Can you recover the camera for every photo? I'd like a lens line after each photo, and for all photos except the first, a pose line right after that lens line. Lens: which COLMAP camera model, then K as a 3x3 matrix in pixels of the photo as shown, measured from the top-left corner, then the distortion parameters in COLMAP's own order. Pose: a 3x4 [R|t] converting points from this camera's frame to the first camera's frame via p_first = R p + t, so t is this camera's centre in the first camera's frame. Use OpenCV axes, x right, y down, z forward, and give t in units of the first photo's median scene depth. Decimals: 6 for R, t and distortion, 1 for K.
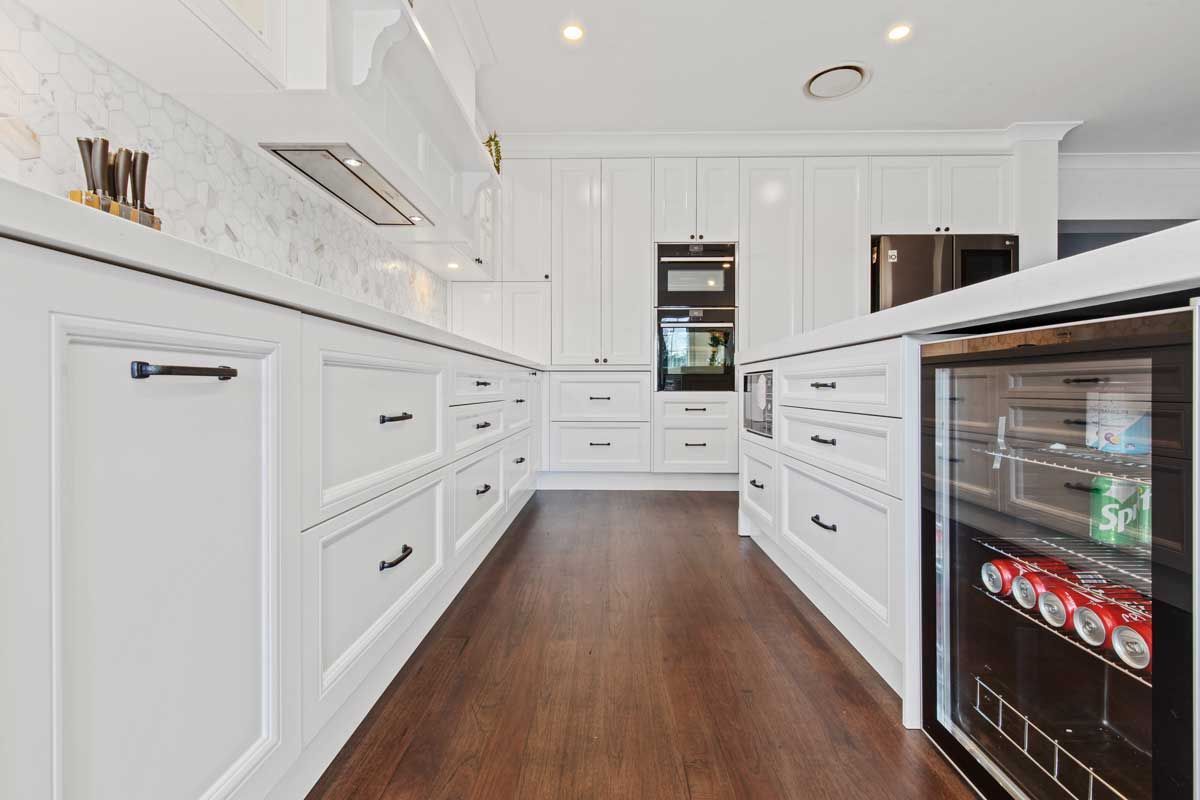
lens RADIAL K [[541.7, 0, 600.0], [0, 541.7, 400.0], [0, 0, 1]] dist [-0.001580, -0.000374]
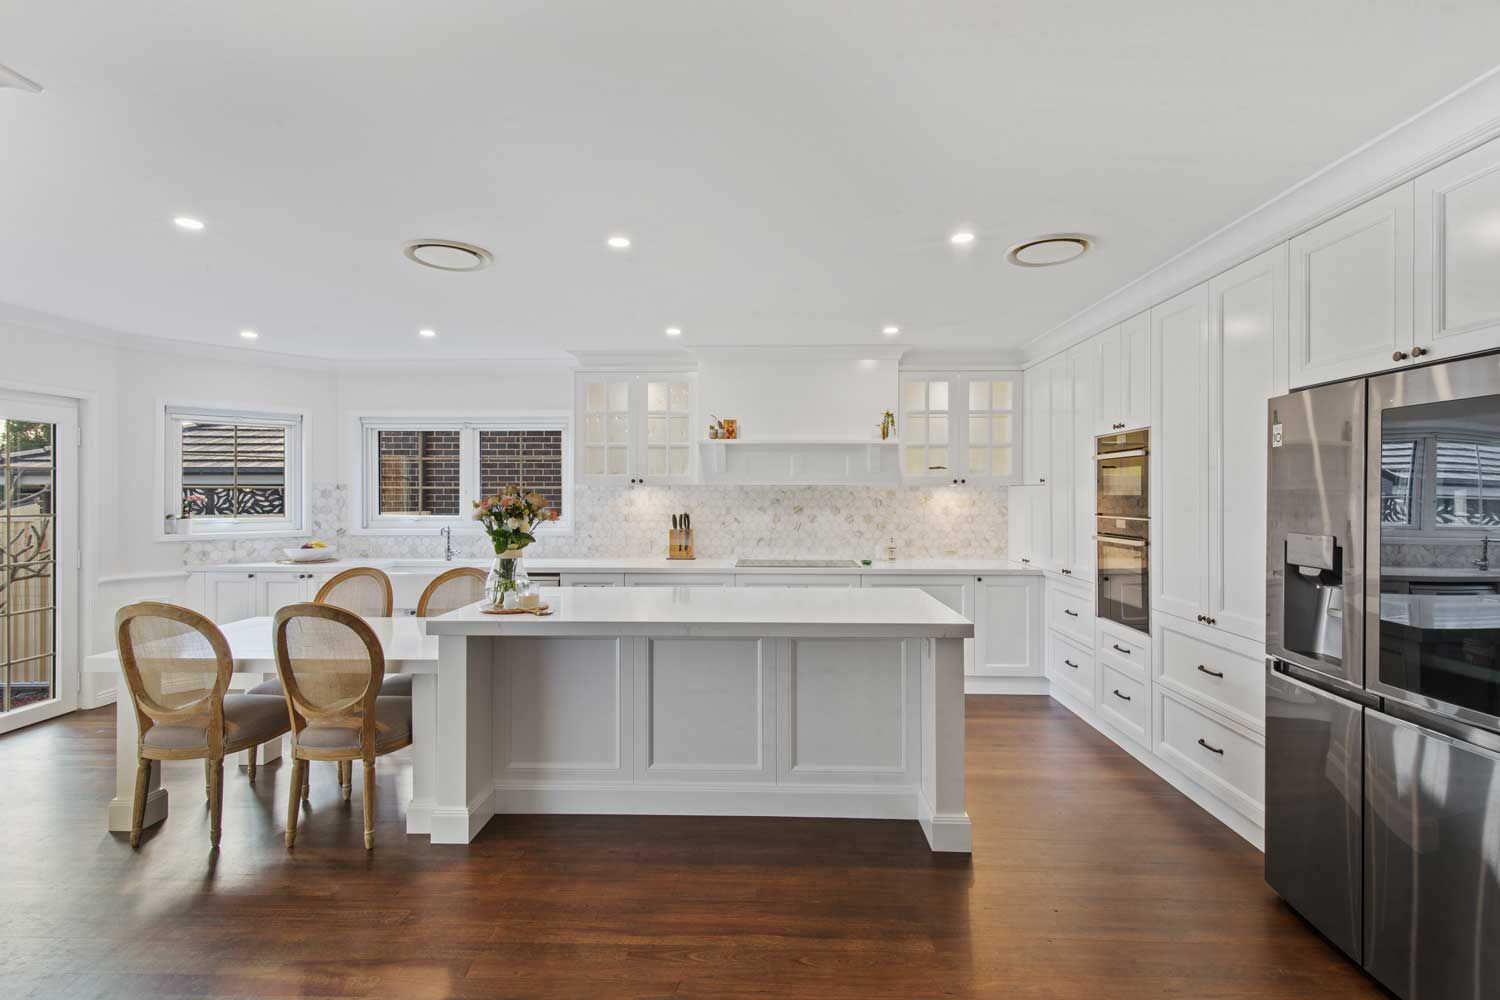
lens RADIAL K [[677.1, 0, 750.0], [0, 677.1, 500.0], [0, 0, 1]] dist [-0.001580, -0.000374]
pose [[-0.012045, 0.005010, -0.999915, 1.149111], [-0.020529, 0.999775, 0.005257, -0.188903], [0.999717, 0.020590, -0.011940, 0.485781]]
